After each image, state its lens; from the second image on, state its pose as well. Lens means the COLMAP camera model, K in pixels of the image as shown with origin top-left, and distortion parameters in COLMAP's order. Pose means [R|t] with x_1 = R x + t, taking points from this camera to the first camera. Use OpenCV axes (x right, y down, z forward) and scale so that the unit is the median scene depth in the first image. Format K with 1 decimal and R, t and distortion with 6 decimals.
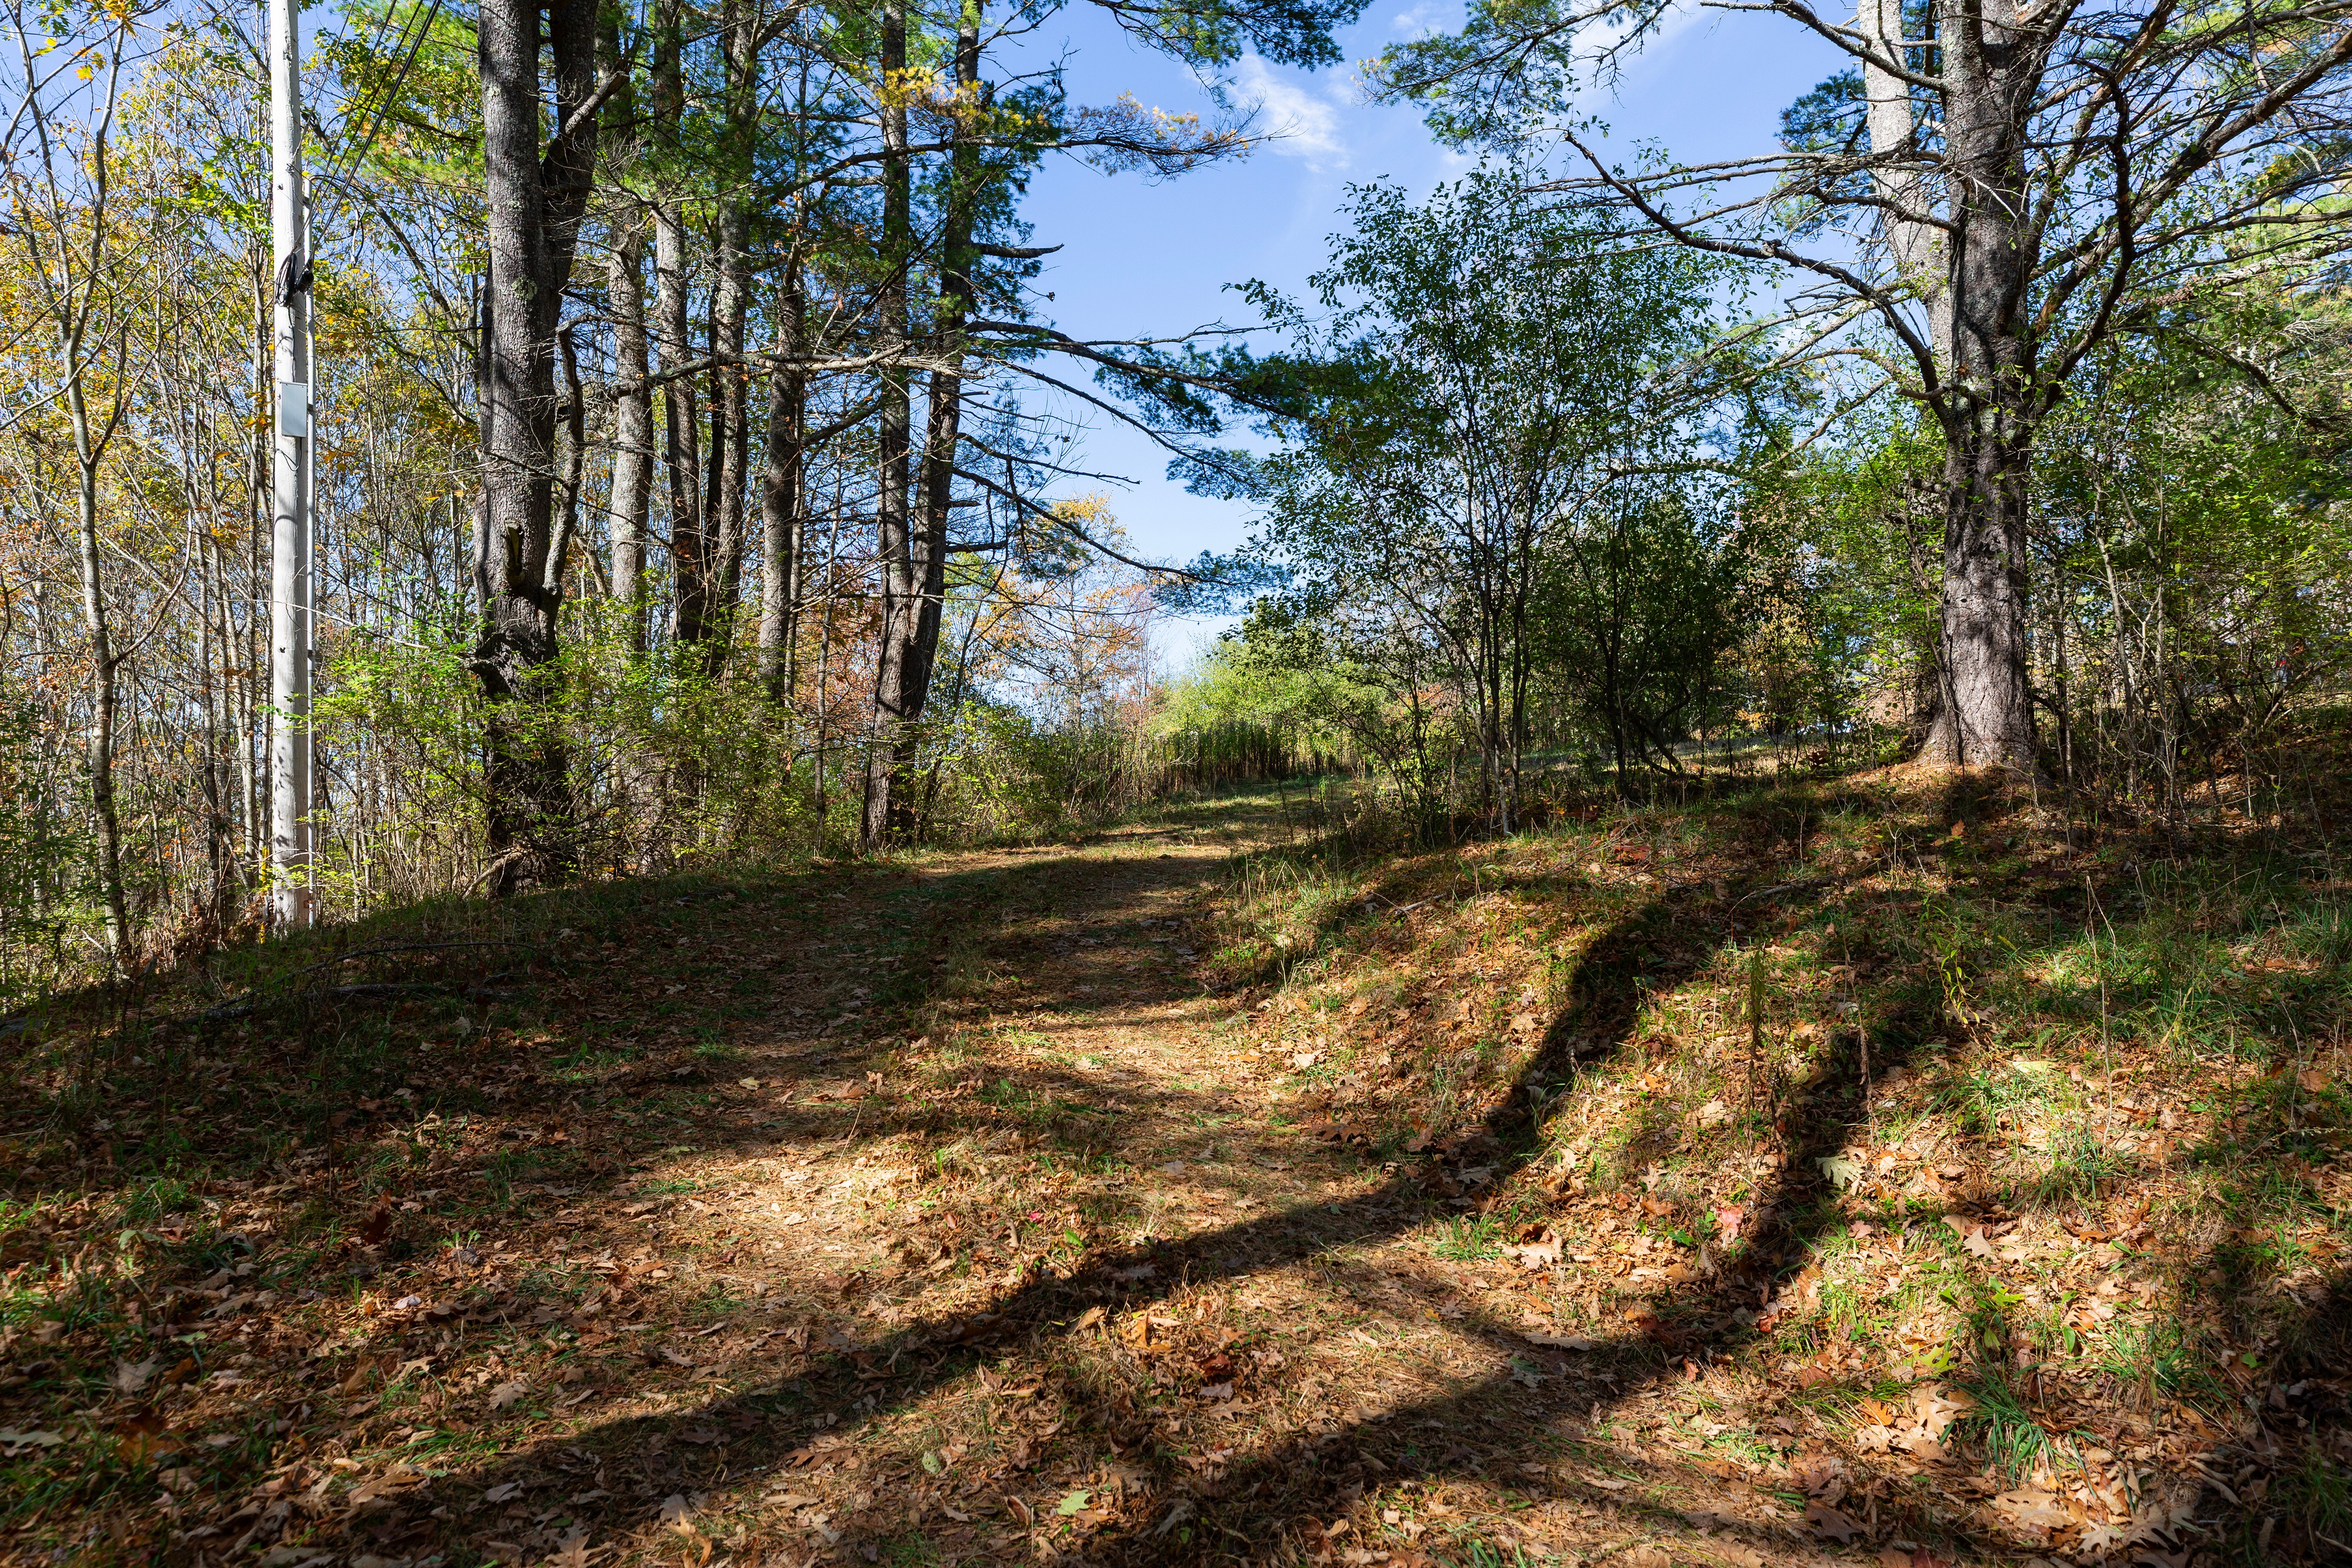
lens RADIAL K [[1526.2, 0, 1176.0], [0, 1526.2, 784.0], [0, 0, 1]] dist [0.020399, 0.000424]
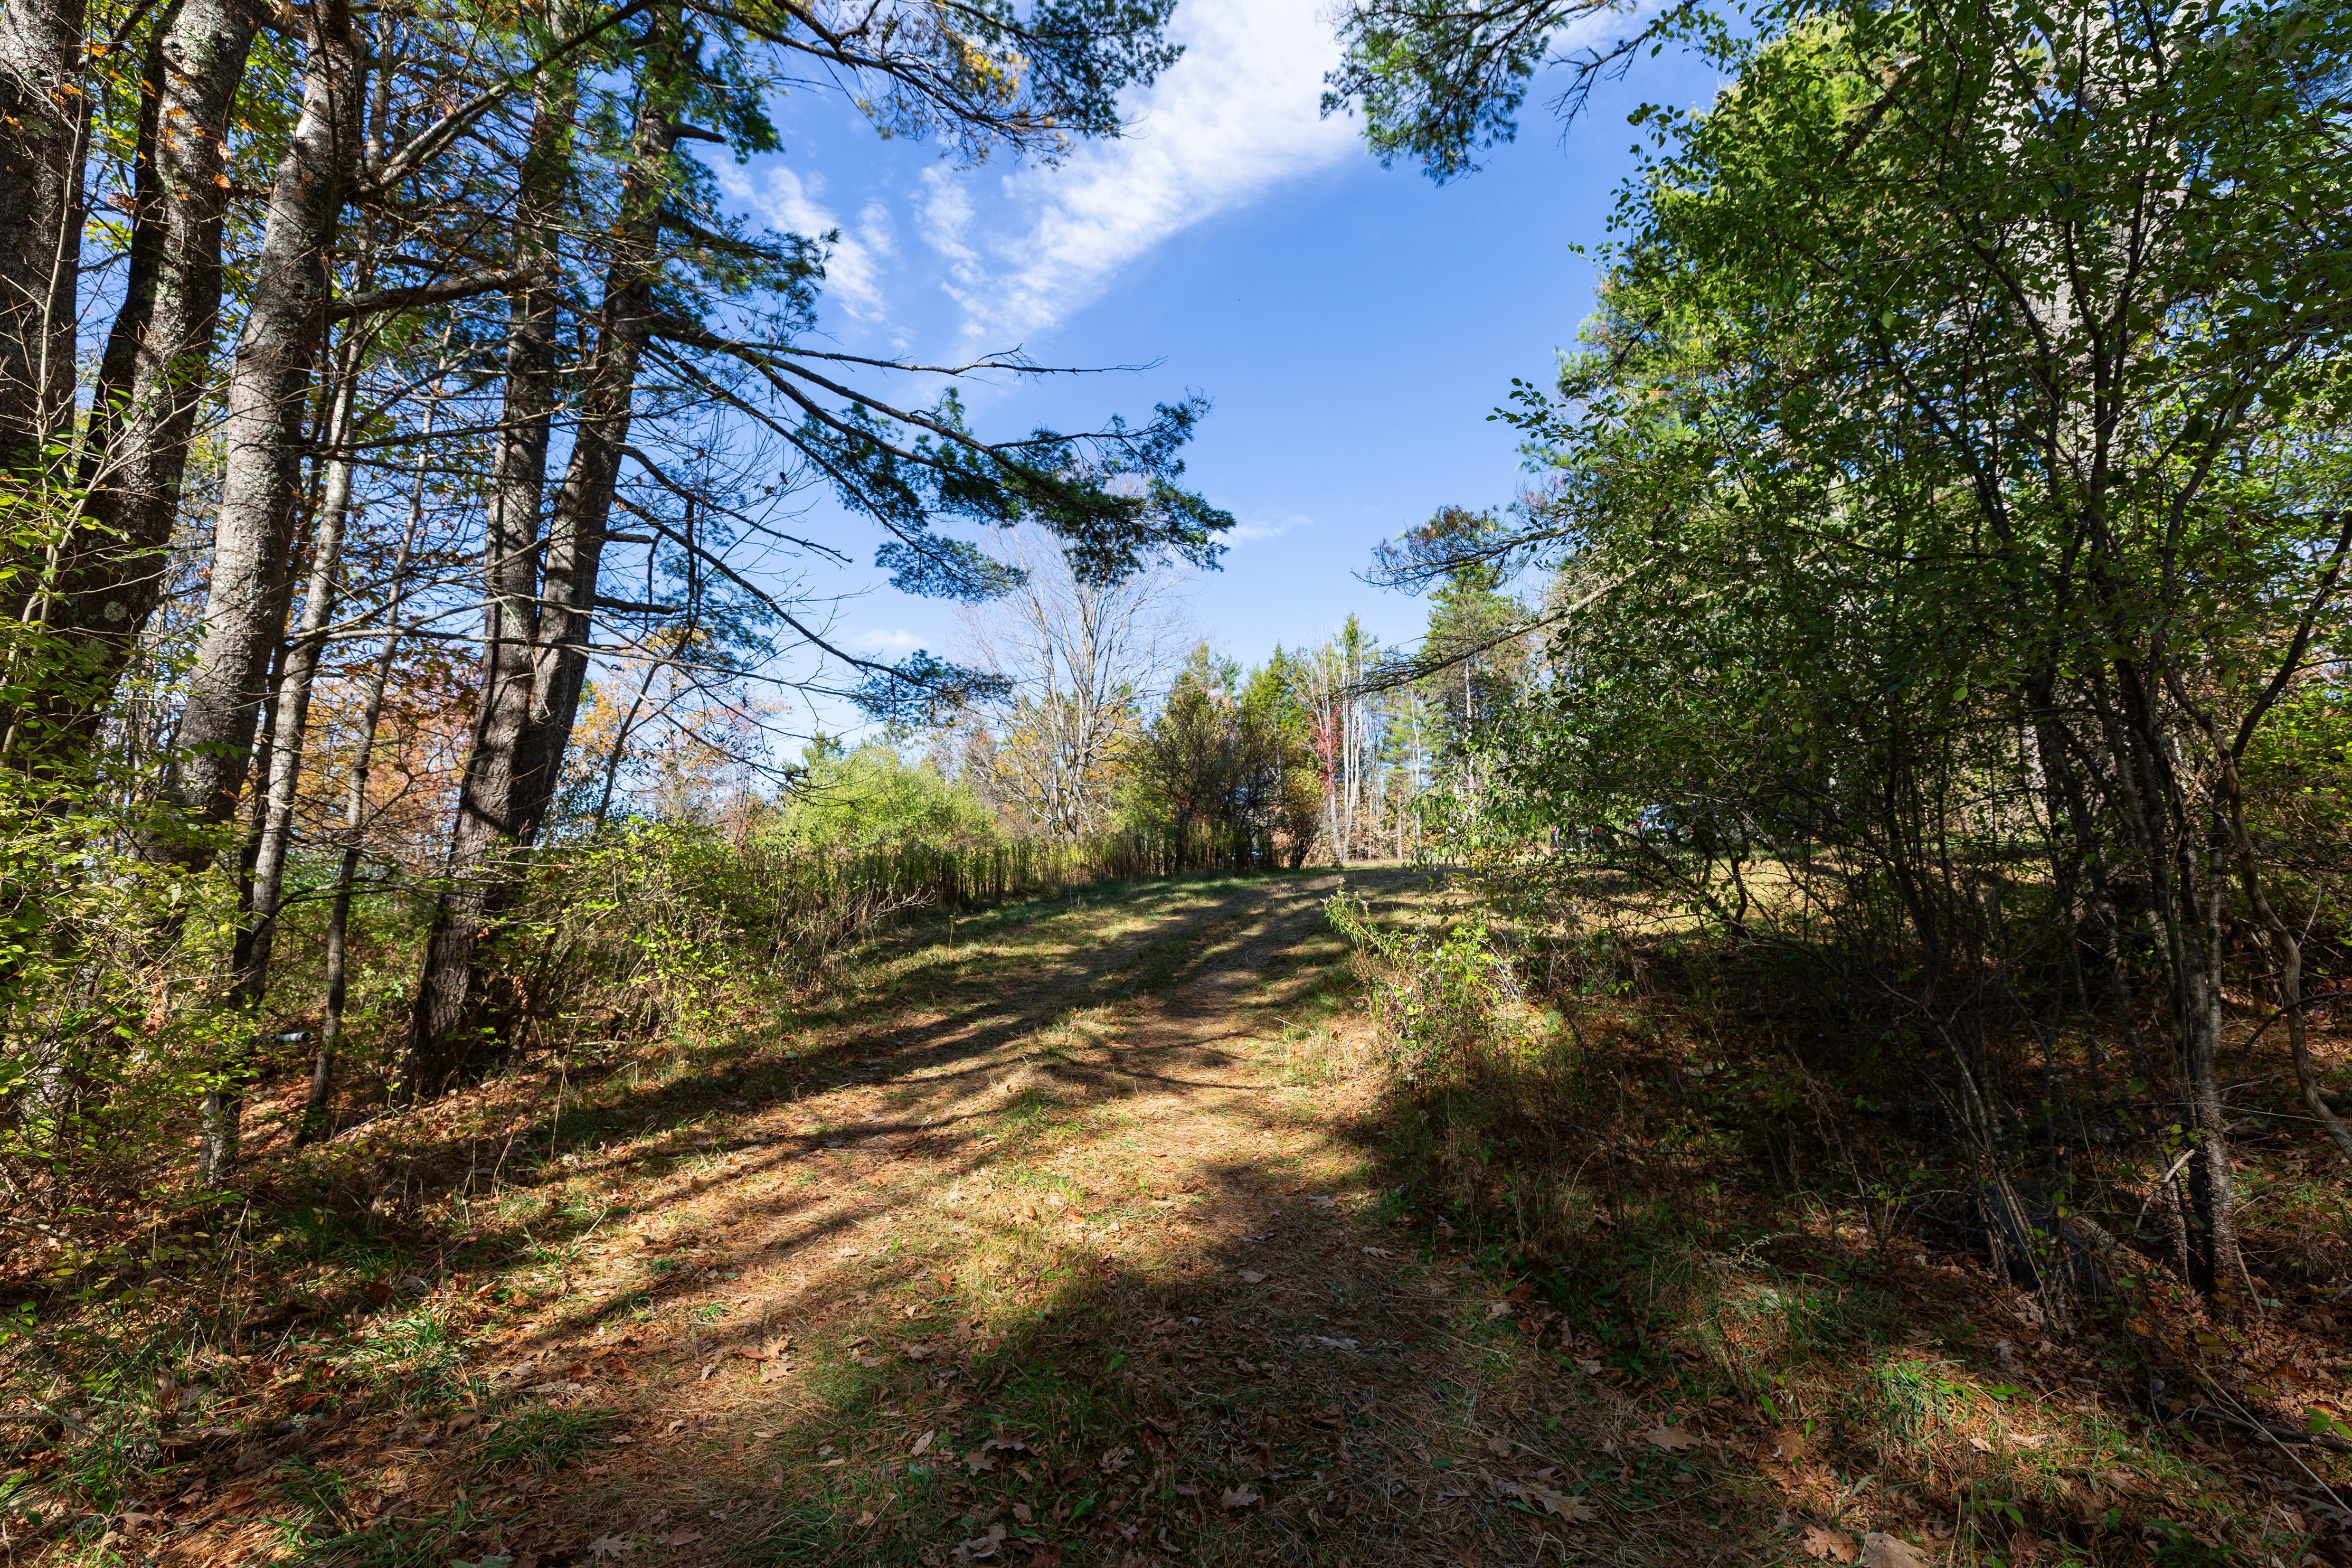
lens RADIAL K [[1059.3, 0, 1170.8], [0, 1059.3, 772.5], [0, 0, 1]] dist [-0.000118, -0.000113]
pose [[0.918467, 0.055837, 0.391535, -0.096151], [-0.021482, 0.995565, -0.091586, -0.035345], [-0.394913, 0.075708, 0.915594, 0.460754]]
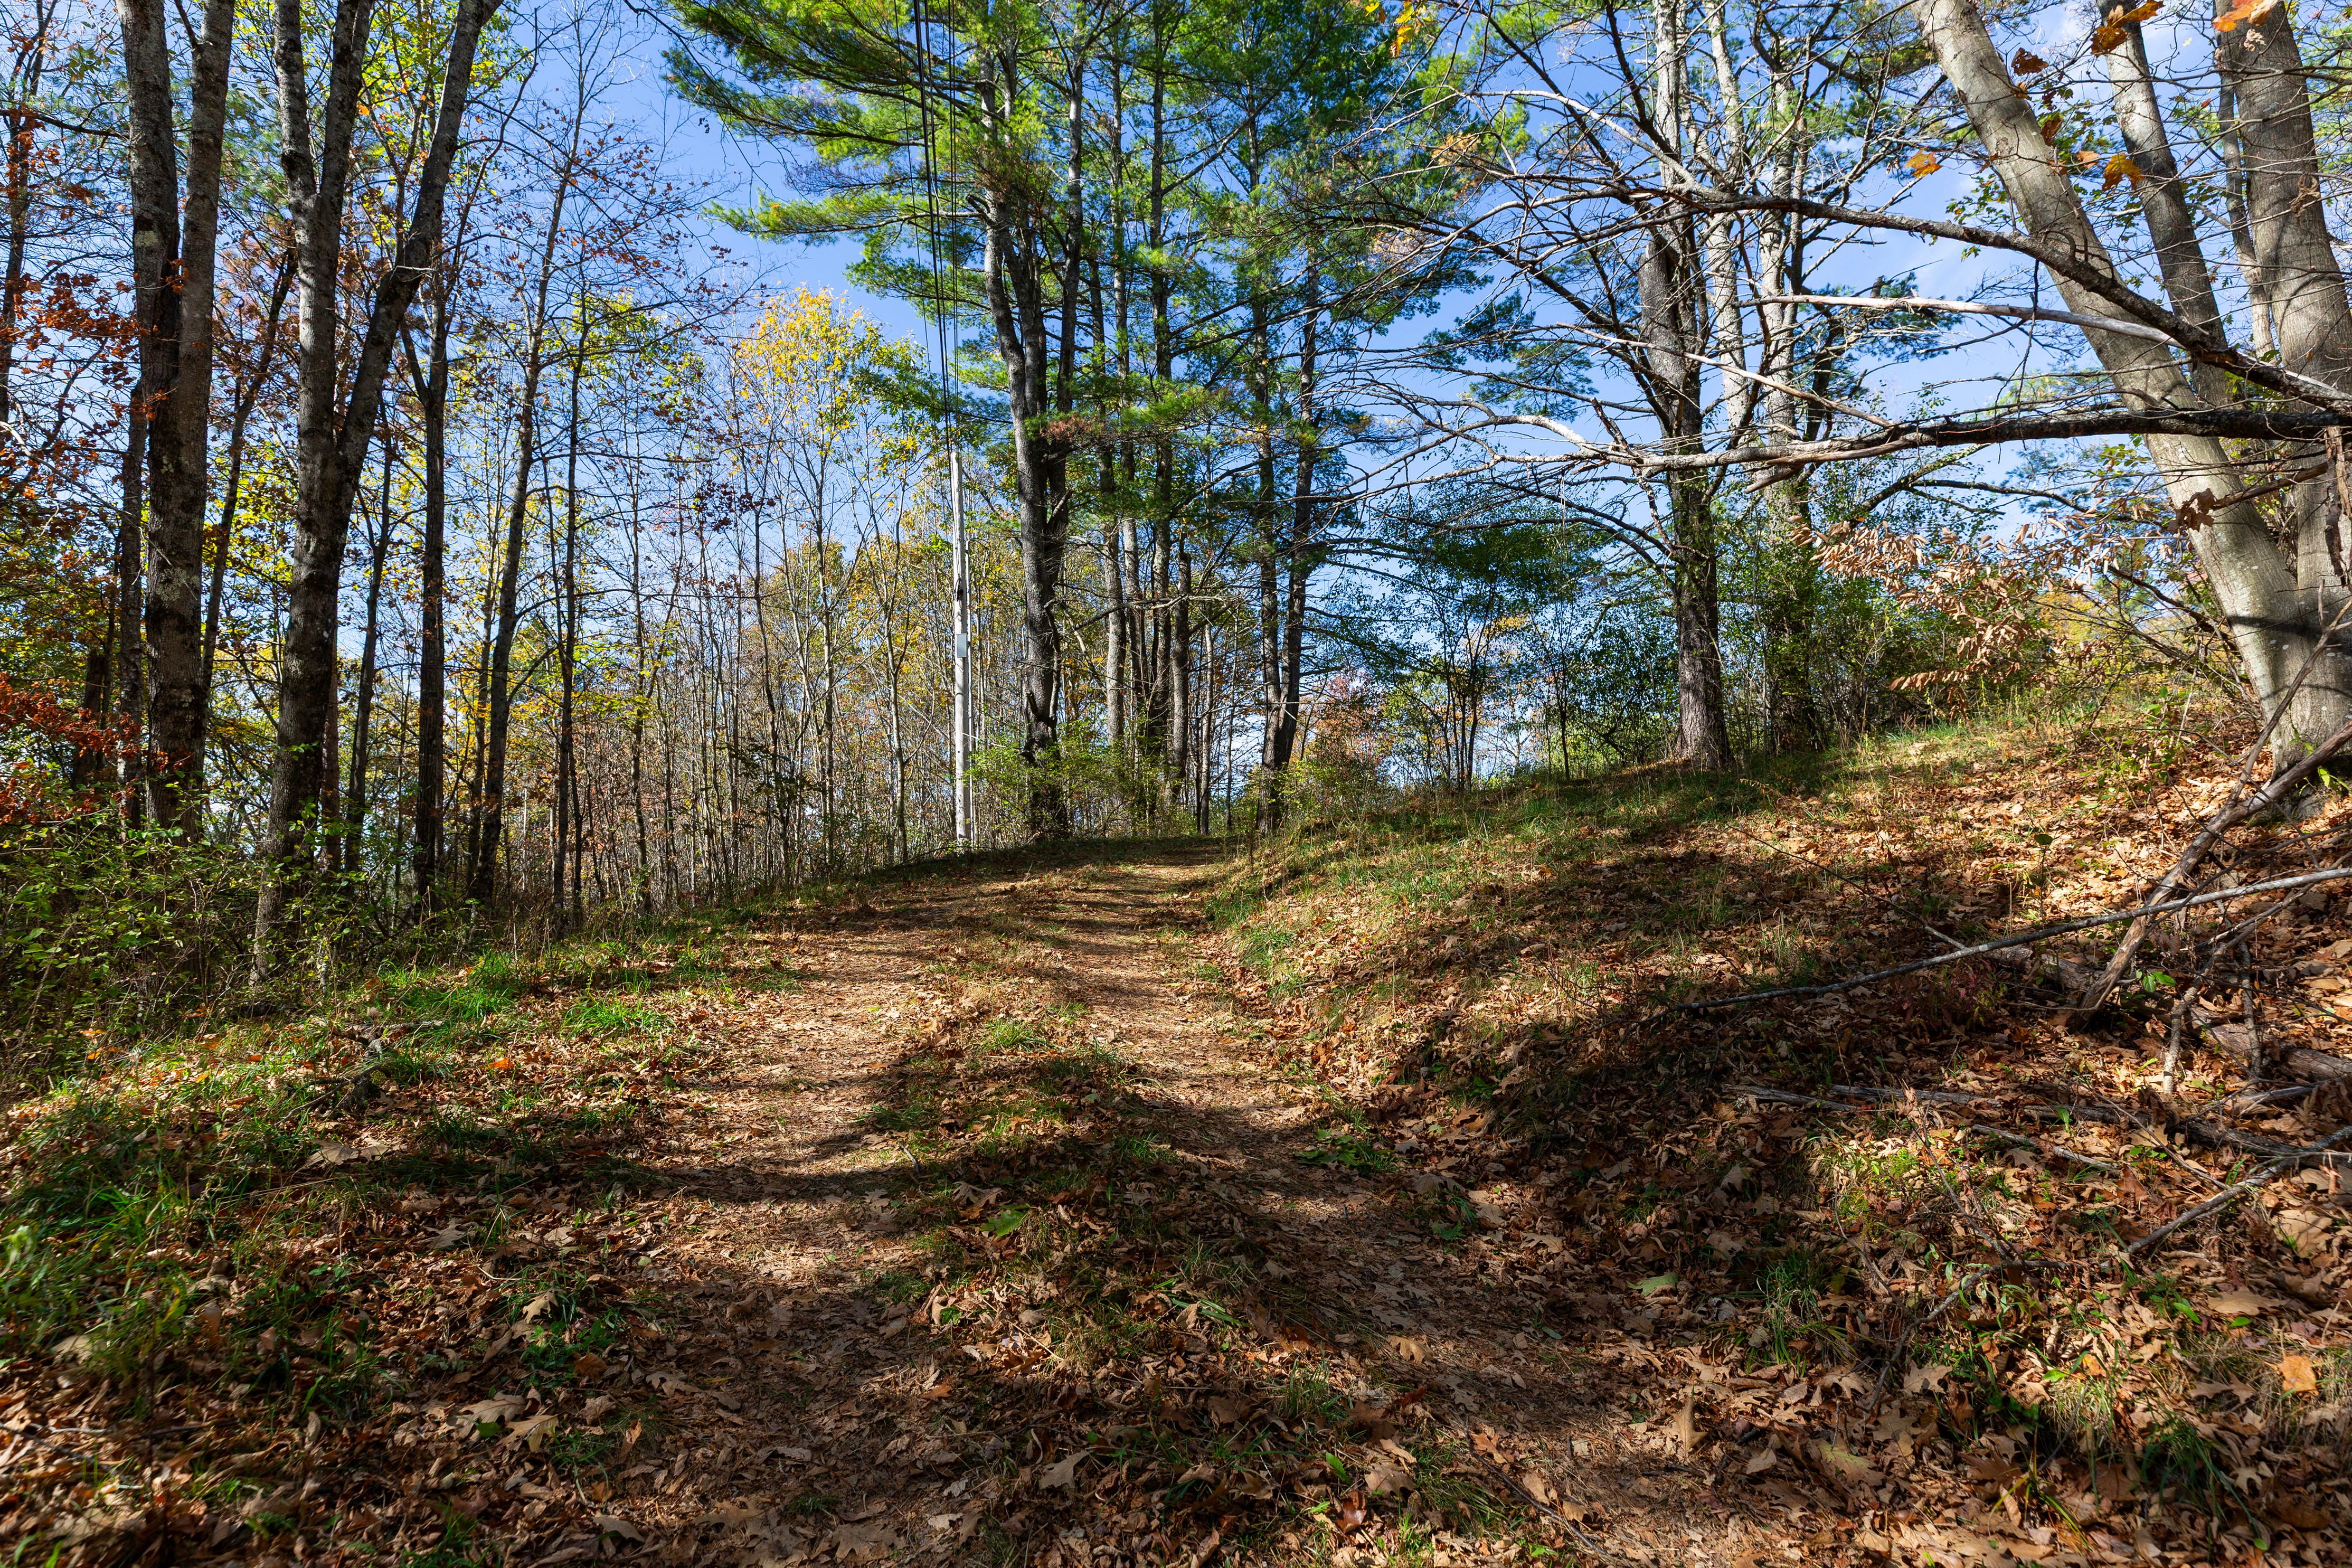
lens RADIAL K [[1195.1, 0, 1176.0], [0, 1195.1, 784.0], [0, 0, 1]] dist [-0.000129, -0.000010]
pose [[0.911162, -0.048016, -0.409242, 0.271107], [0.029601, 0.998249, -0.051218, 0.037674], [0.410984, 0.034554, 0.910987, -0.299109]]
